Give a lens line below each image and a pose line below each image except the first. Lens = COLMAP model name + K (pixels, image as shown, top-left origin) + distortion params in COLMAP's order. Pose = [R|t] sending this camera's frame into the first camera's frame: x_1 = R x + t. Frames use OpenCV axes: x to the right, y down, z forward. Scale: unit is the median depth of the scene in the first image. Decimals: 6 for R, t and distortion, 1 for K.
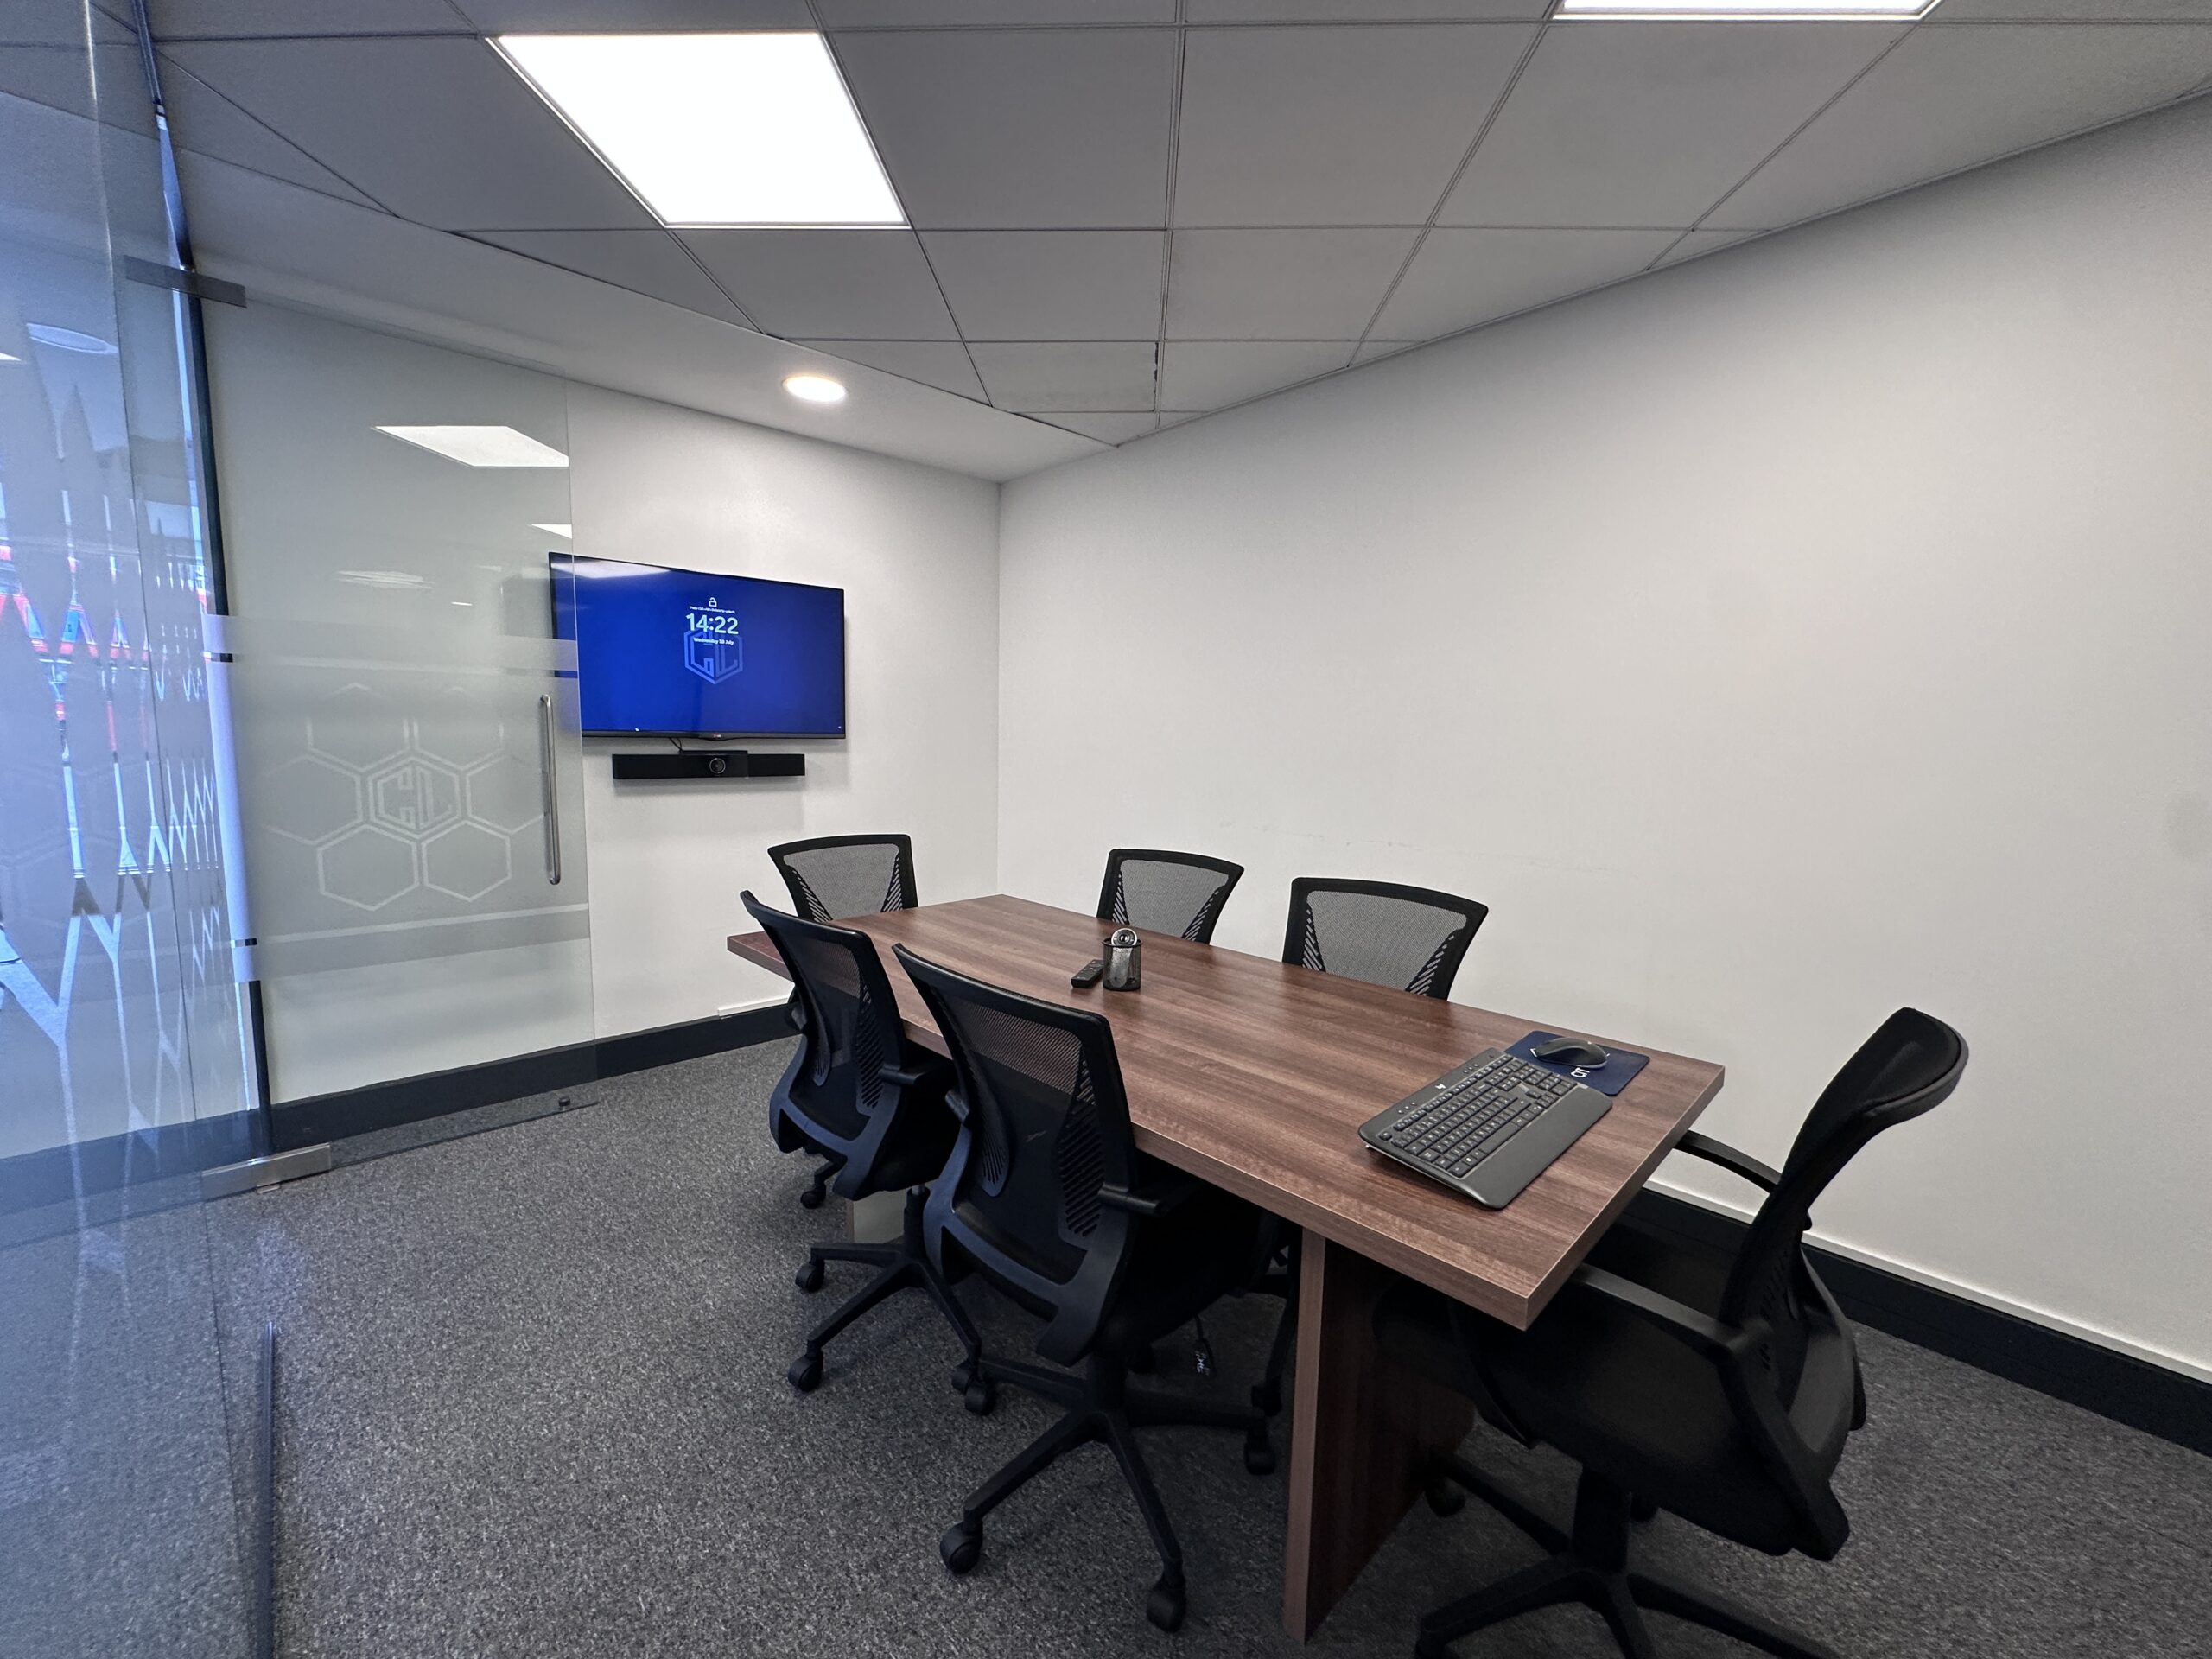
lens RADIAL K [[882.1, 0, 1108.8], [0, 882.1, 828.6], [0, 0, 1]] dist [-0.002029, 0.000647]
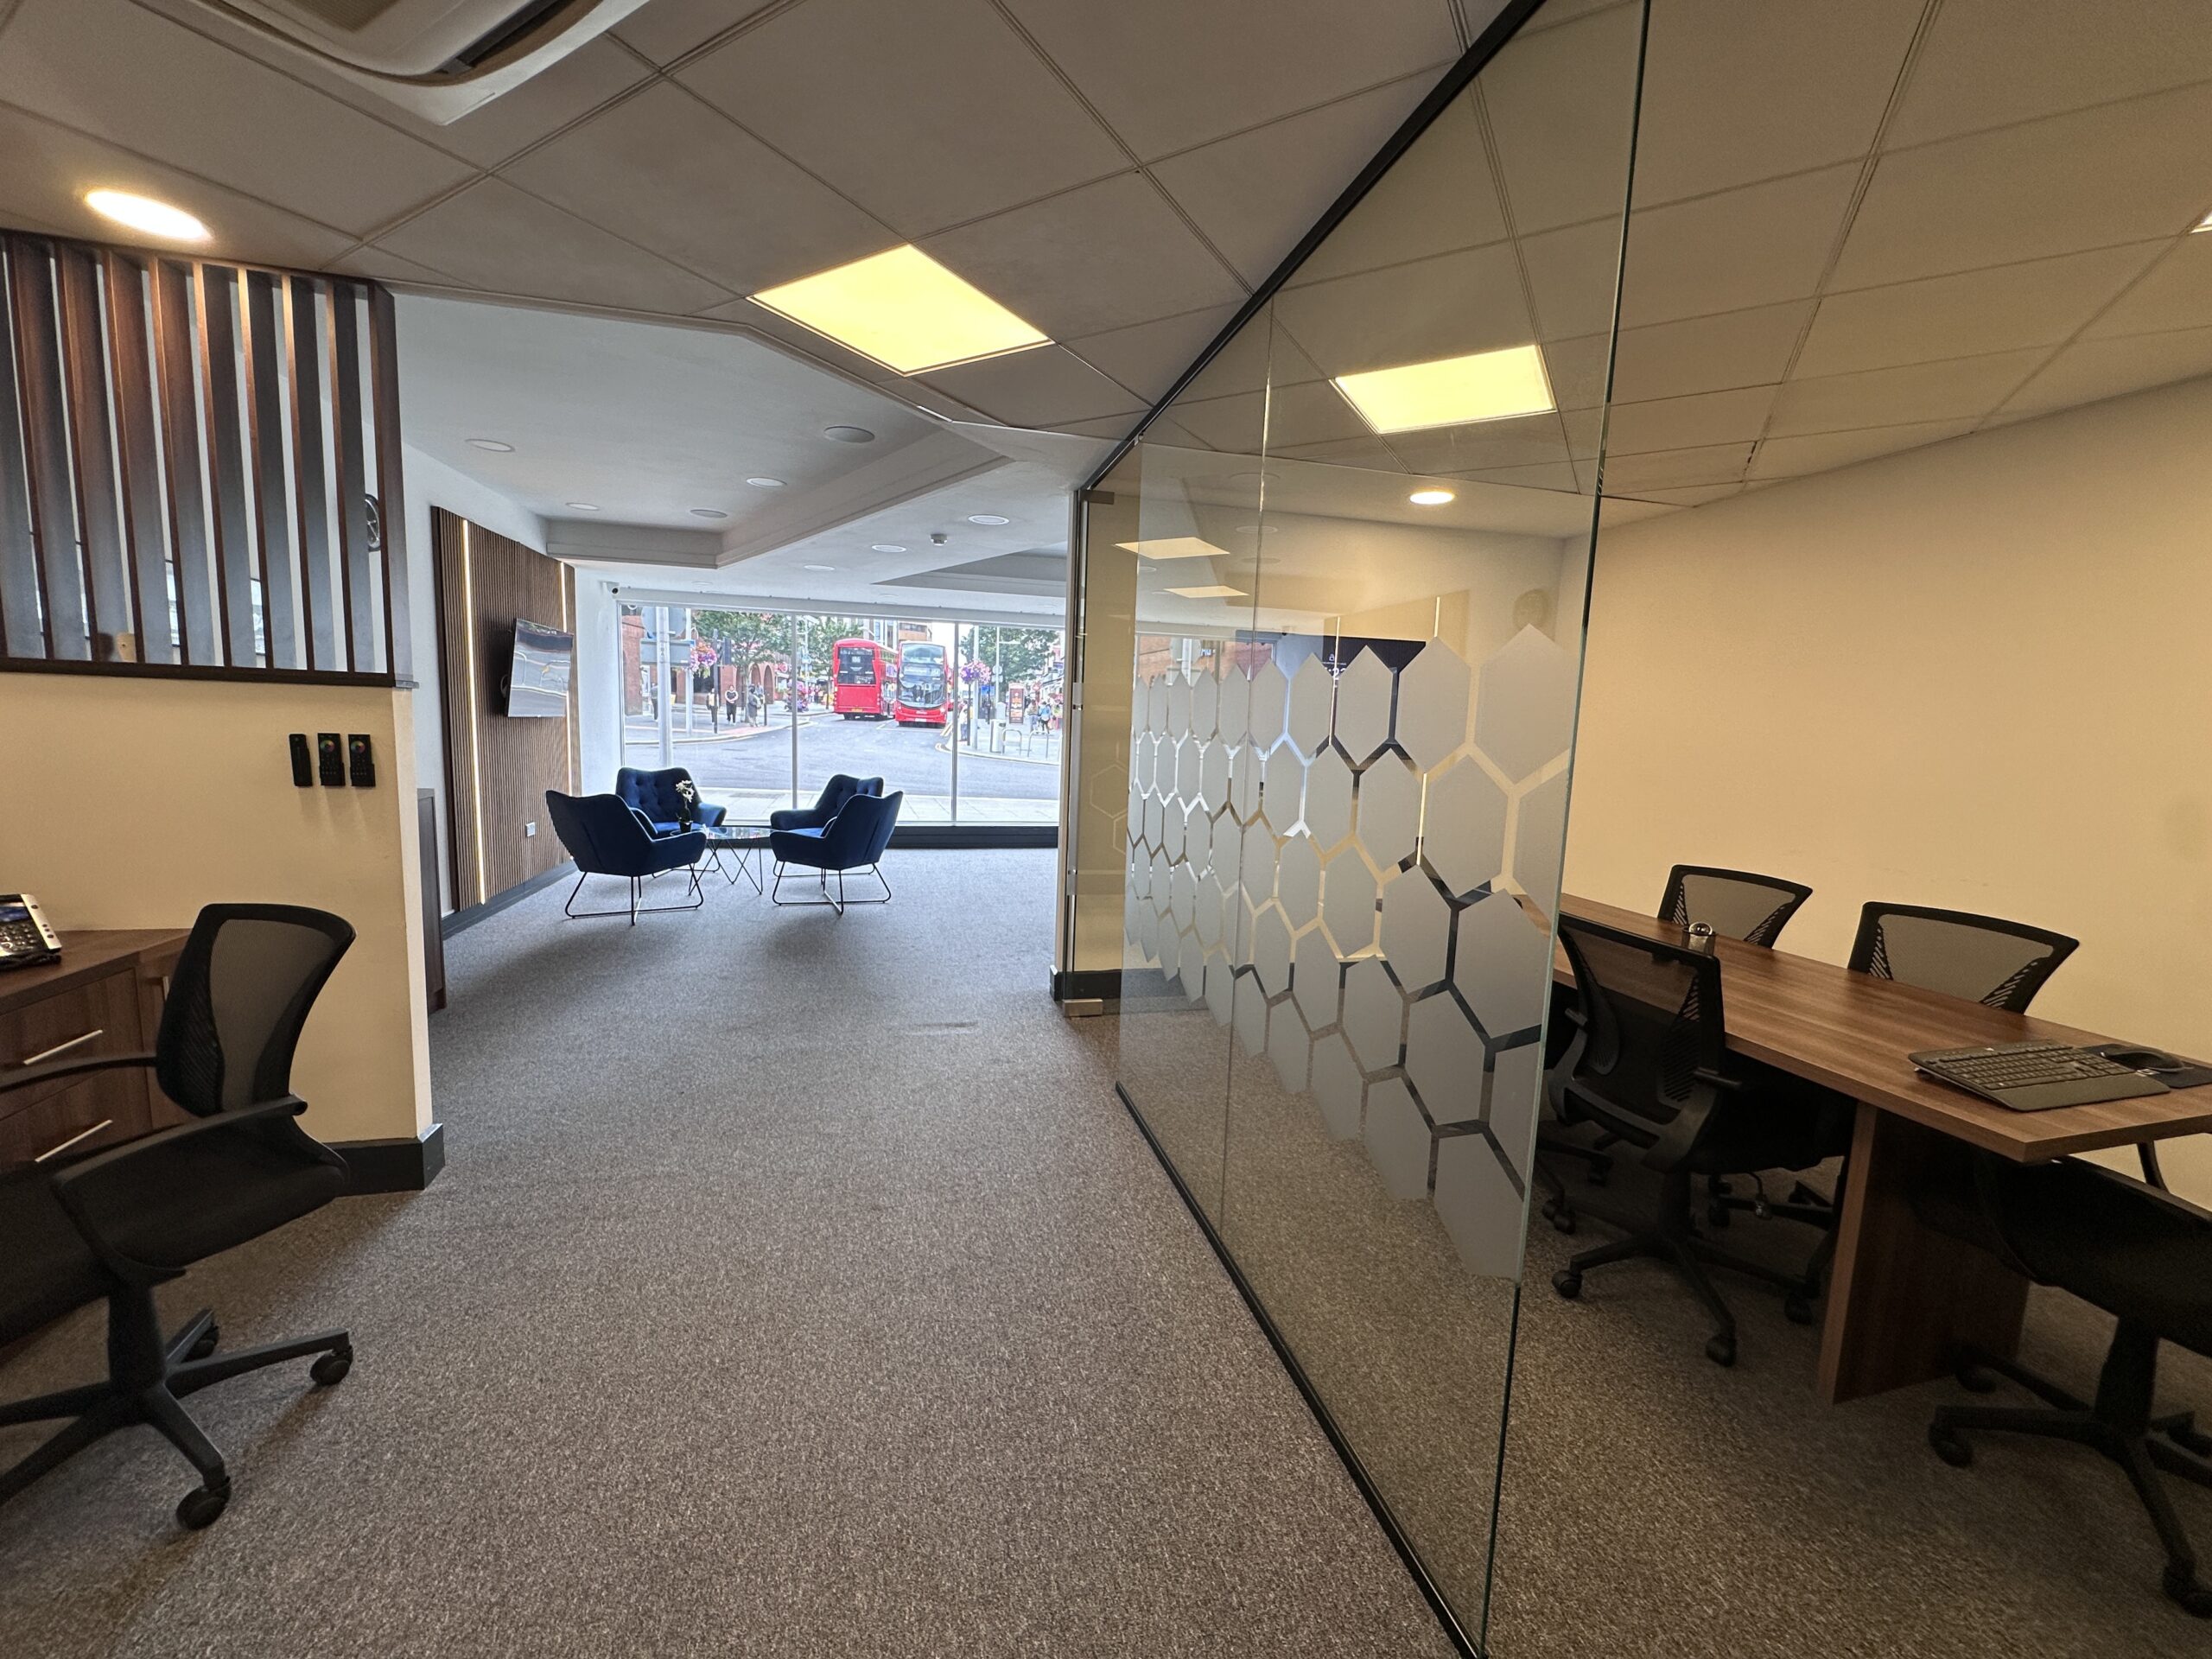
lens RADIAL K [[882.1, 0, 1106.7], [0, 882.1, 826.4], [0, 0, 1]] dist [-0.002029, 0.000647]
pose [[0.872686, 0.071718, -0.482986, -0.157704], [-0.072622, 0.997217, 0.016858, 0.012664], [0.482851, 0.020363, 0.875466, -0.722819]]
